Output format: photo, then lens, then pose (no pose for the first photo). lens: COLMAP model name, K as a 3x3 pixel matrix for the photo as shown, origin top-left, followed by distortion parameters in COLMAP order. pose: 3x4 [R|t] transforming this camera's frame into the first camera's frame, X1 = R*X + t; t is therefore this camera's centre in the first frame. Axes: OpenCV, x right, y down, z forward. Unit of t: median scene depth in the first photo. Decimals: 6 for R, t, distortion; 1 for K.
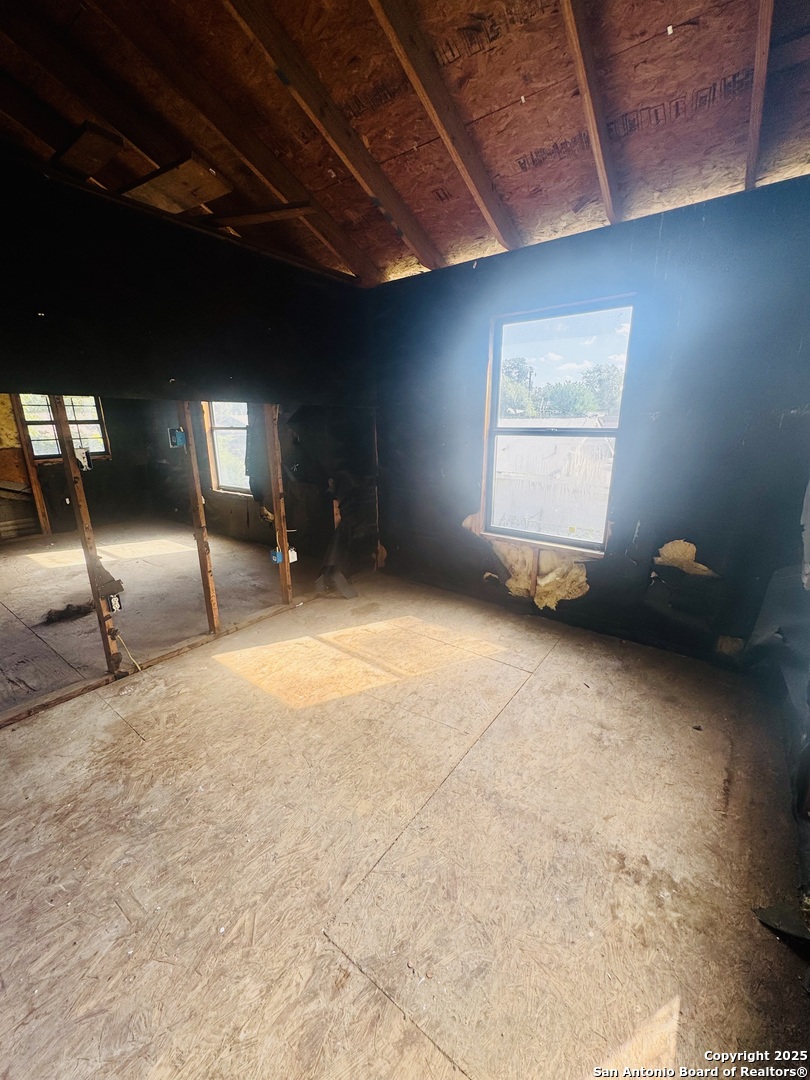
lens RADIAL K [[431.0, 0, 402.3], [0, 431.0, 540.5], [0, 0, 1]] dist [-0.005932, 0.000727]
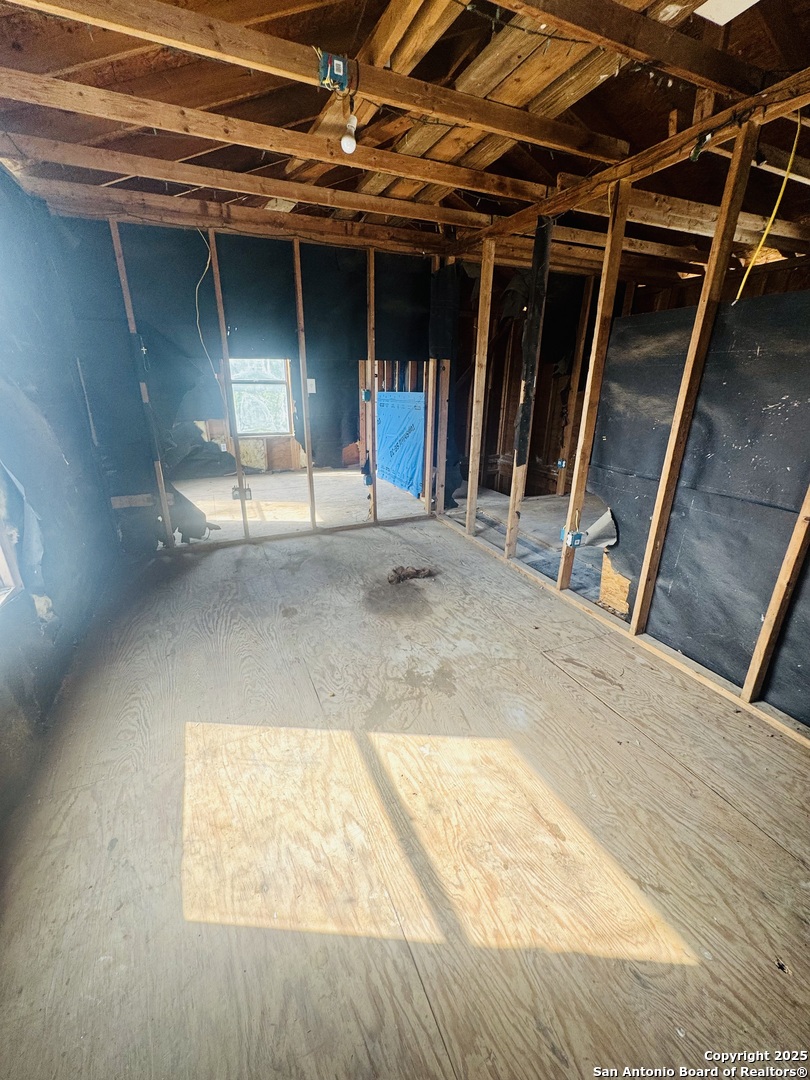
lens RADIAL K [[431.0, 0, 405.4], [0, 431.0, 539.7], [0, 0, 1]] dist [-0.005932, 0.000727]
pose [[-0.875132, -0.168798, 0.453488, -0.869207], [0.127431, 0.823705, 0.552514, -0.322008], [-0.466803, 0.541311, -0.699340, 1.205416]]
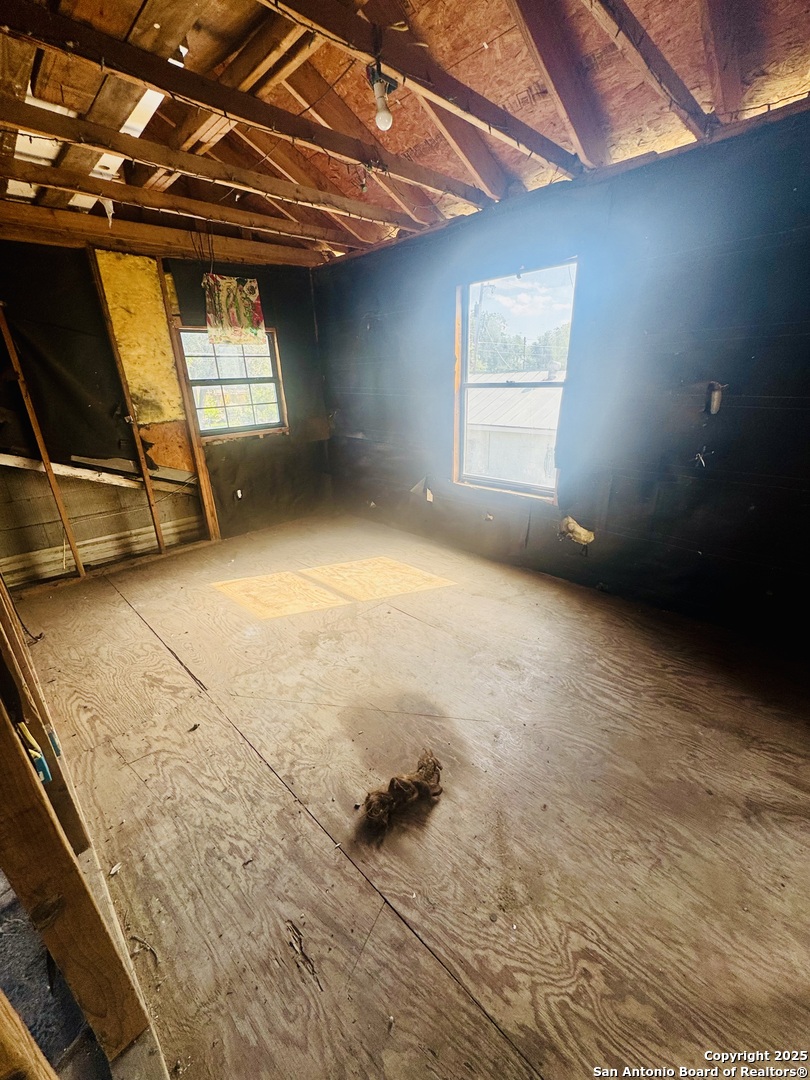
lens RADIAL K [[431.0, 0, 399.3], [0, 431.0, 539.3], [0, 0, 1]] dist [-0.005932, 0.000727]
pose [[0.989201, 0.029875, -0.143488, -0.524498], [-0.016718, 0.995615, 0.092042, -0.111375], [0.145608, -0.088649, 0.985363, 0.412996]]
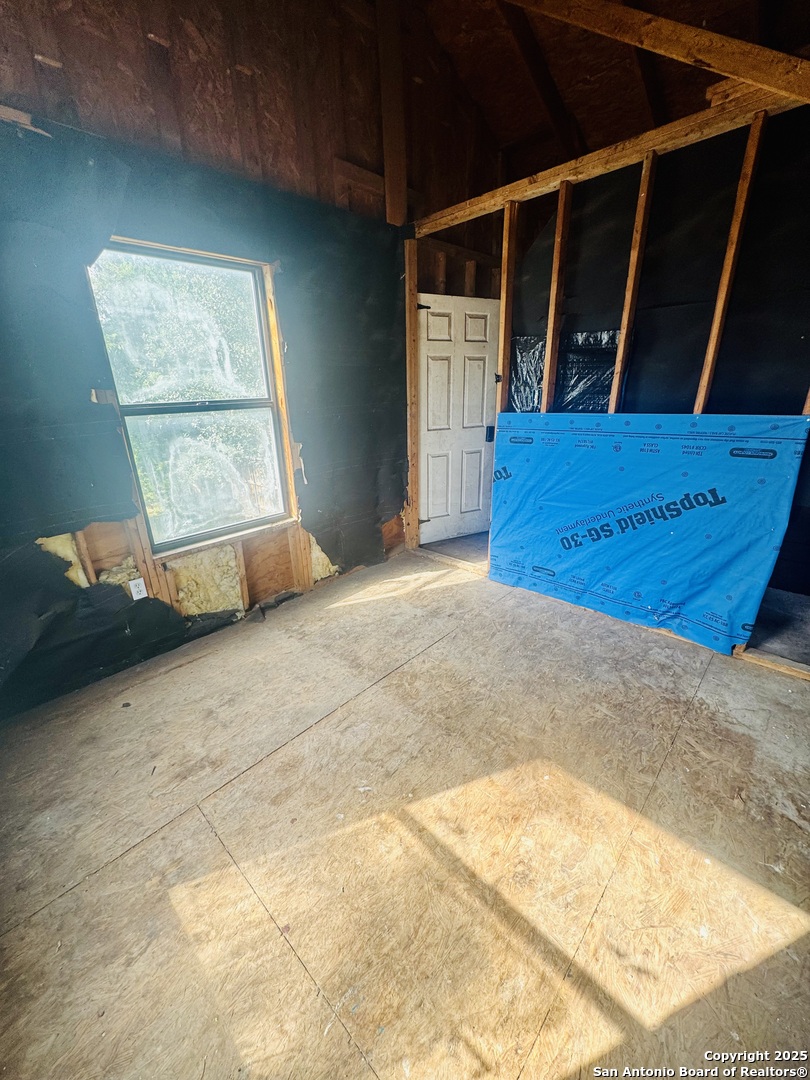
lens RADIAL K [[431.0, 0, 403.4], [0, 431.0, 537.0], [0, 0, 1]] dist [-0.005932, 0.000727]
pose [[-0.992591, -0.006119, 0.121350, -0.041001], [0.065799, 0.812539, 0.579181, -0.197051], [-0.102145, 0.582875, -0.806116, 0.684056]]
